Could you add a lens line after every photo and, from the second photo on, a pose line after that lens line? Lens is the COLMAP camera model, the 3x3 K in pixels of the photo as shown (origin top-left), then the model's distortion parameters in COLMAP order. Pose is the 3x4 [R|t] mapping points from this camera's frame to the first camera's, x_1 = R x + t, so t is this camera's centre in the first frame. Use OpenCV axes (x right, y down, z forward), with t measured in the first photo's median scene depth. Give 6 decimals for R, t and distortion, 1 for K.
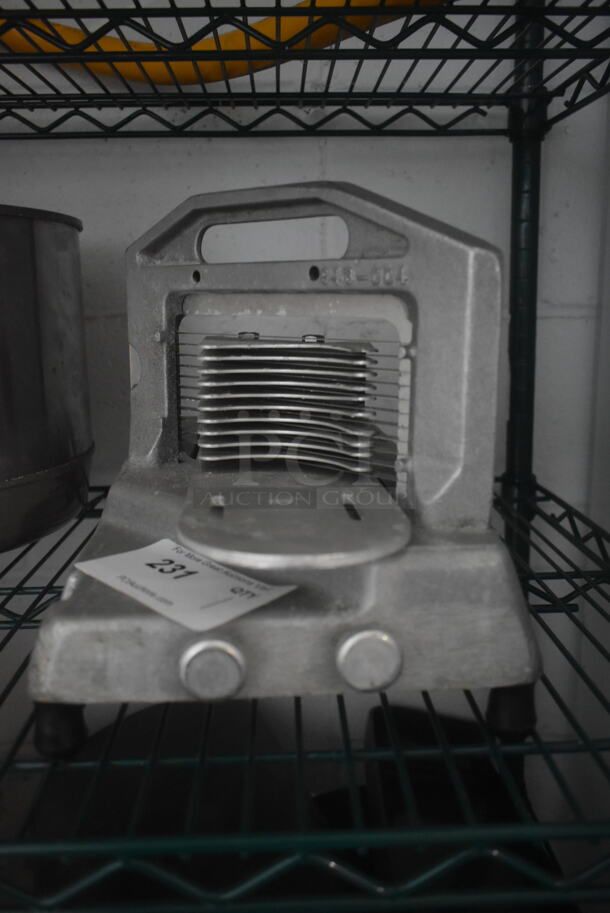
lens RADIAL K [[783.4, 0, 305.0], [0, 783.4, 456.5], [0, 0, 1]] dist [0.000627, 0.003109]
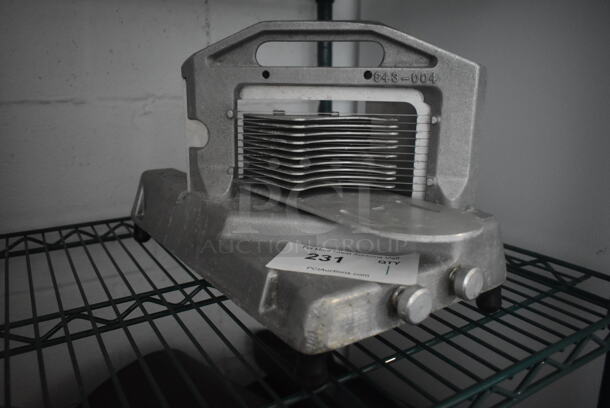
lens RADIAL K [[461.0, 0, 305.0], [0, 461.0, 204.0], [0, 0, 1]] dist [0.002821, 0.000745]
pose [[0.861609, -0.112832, 0.494872, -0.677093], [0.090809, 0.993515, 0.068418, -0.037353], [-0.499383, -0.014011, 0.866268, 0.200980]]
